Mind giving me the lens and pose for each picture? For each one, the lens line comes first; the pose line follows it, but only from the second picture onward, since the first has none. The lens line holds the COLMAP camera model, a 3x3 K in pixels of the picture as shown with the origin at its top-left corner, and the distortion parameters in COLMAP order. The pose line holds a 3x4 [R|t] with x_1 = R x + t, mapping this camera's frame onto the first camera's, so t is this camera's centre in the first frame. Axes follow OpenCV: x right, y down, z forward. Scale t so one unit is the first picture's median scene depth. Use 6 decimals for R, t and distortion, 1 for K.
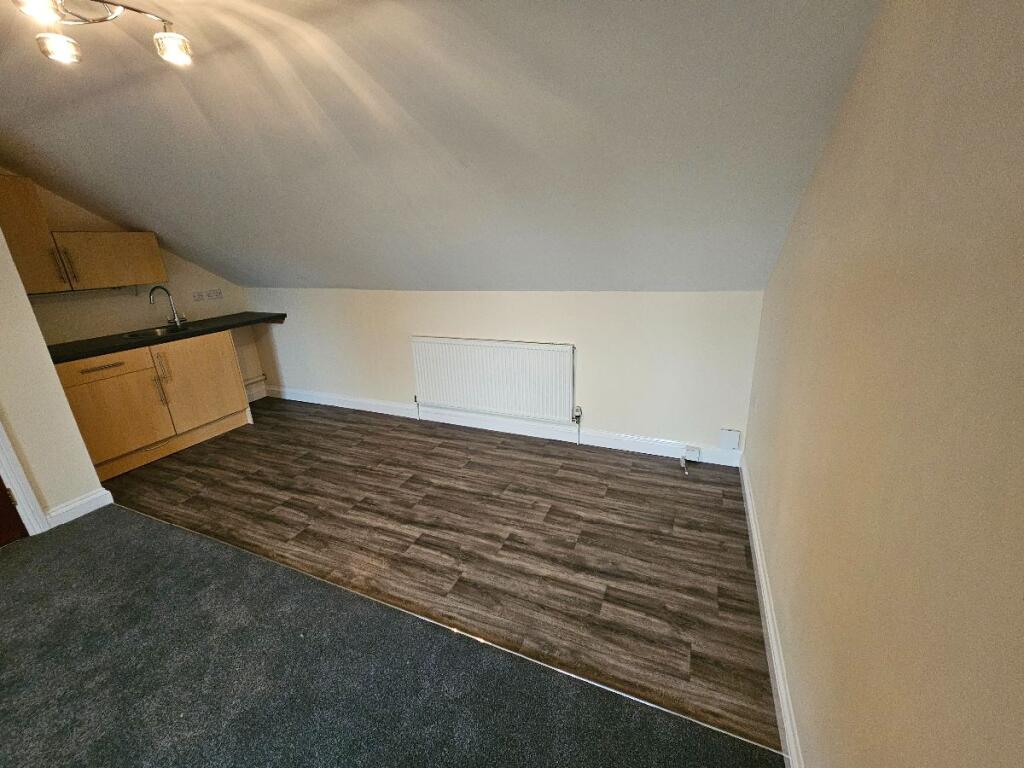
lens RADIAL K [[415.6, 0, 512.0], [0, 415.6, 384.0], [0, 0, 1]] dist [0.000202, 0.000091]
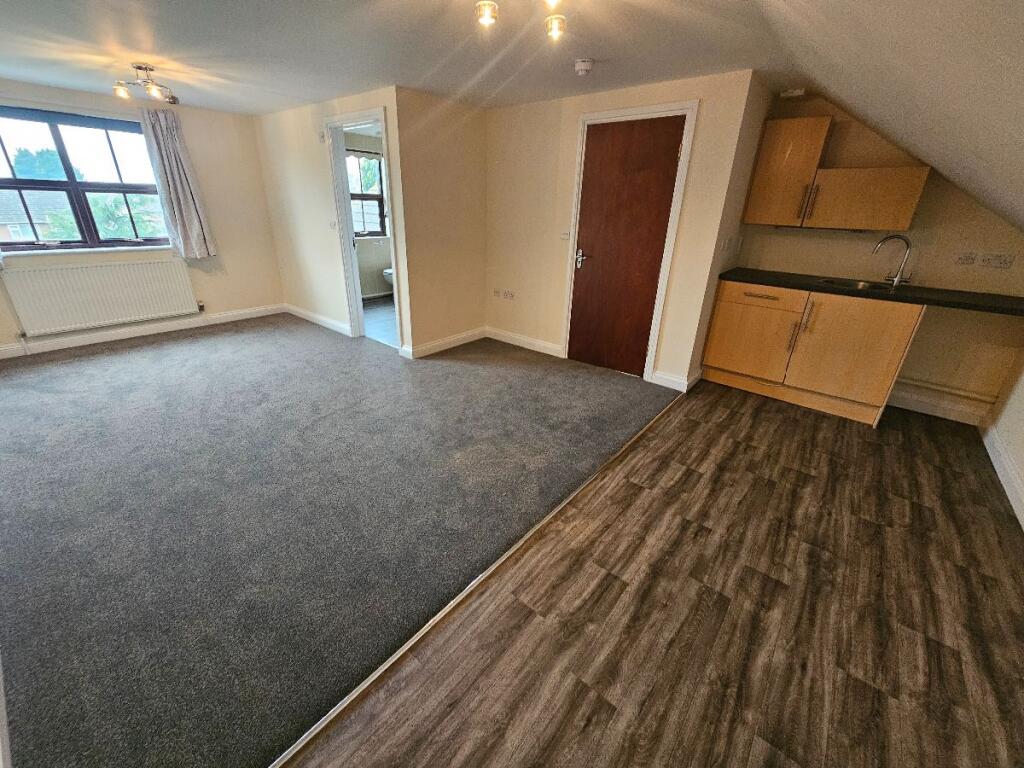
lens RADIAL K [[419.5, 0, 507.6], [0, 419.5, 377.9], [0, 0, 1]] dist [0.000221, 0.000077]
pose [[-0.277668, 0.404342, -0.871441, 0.301026], [-0.321783, 0.815566, 0.480946, -0.199255], [0.905183, 0.413957, -0.096346, 0.623898]]
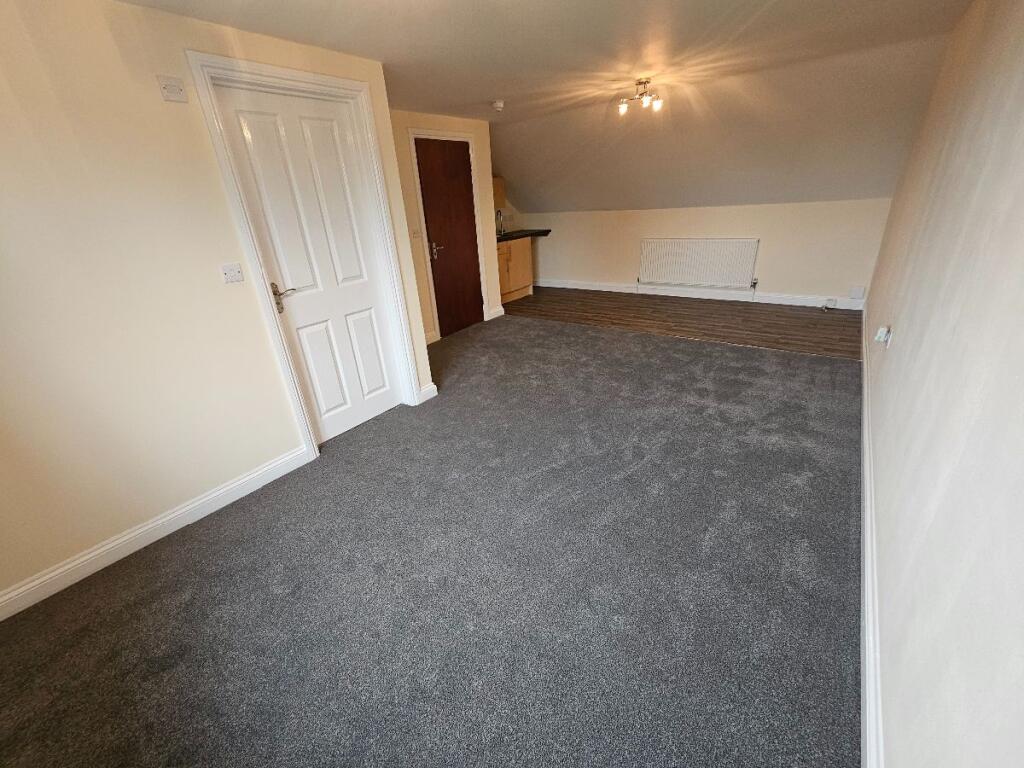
lens RADIAL K [[407.2, 0, 504.7], [0, 407.2, 380.9], [0, 0, 1]] dist [-0.001026, -0.000160]
pose [[0.967157, 0.085524, -0.239358, -0.457697], [-0.058703, 0.991391, 0.117034, 0.388729], [0.247307, -0.099139, 0.963852, -1.029872]]
